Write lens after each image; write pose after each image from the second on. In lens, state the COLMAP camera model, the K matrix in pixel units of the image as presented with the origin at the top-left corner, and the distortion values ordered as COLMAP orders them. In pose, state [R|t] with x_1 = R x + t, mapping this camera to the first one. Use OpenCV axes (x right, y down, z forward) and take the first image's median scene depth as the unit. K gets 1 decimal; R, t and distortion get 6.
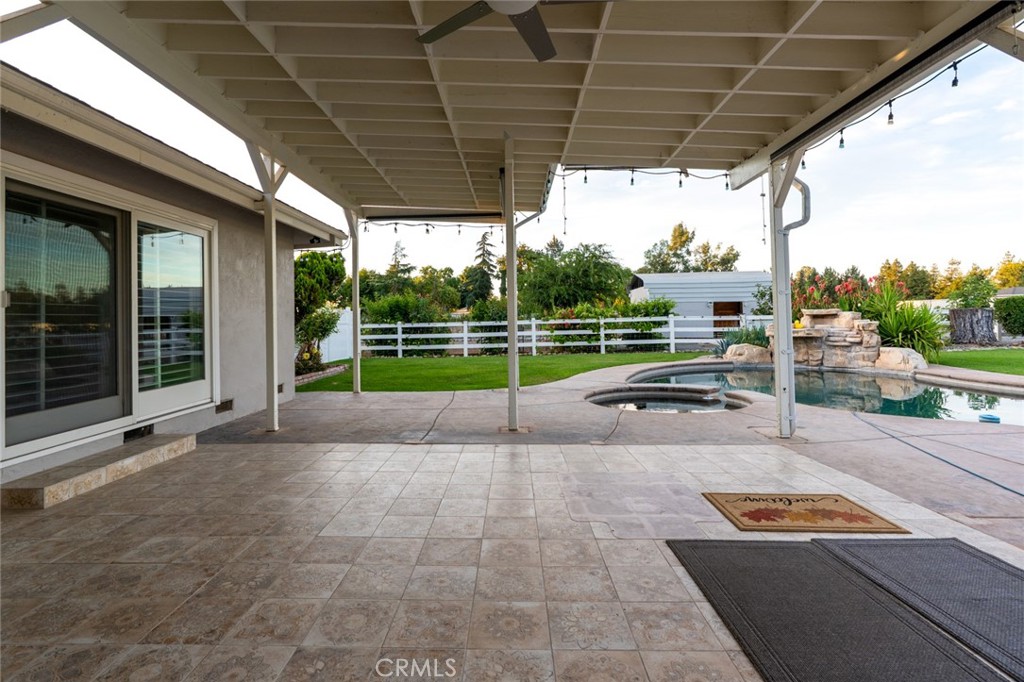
lens RADIAL K [[491.1, 0, 505.8], [0, 491.1, 311.6], [0, 0, 1]] dist [-0.002265, -0.000323]
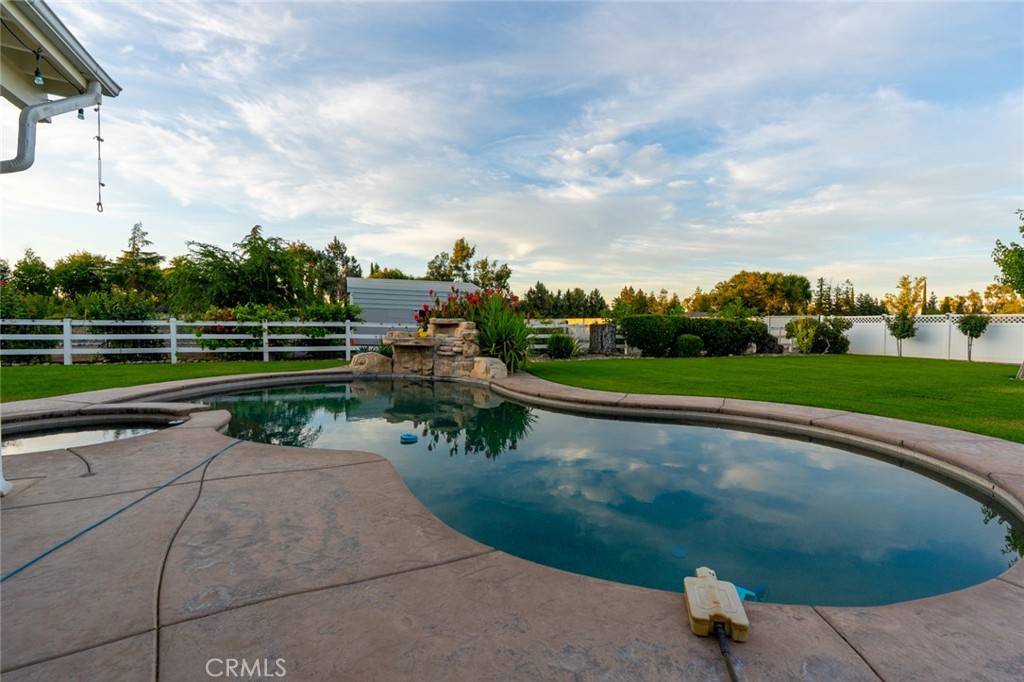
lens RADIAL K [[466.2, 0, 520.3], [0, 466.2, 336.3], [0, 0, 1]] dist [-0.001570, 0.000350]
pose [[0.913386, 0.023949, 0.406390, 0.273270], [-0.038463, 0.998879, 0.027582, -0.000271], [-0.405274, -0.040824, 0.913283, 0.049145]]
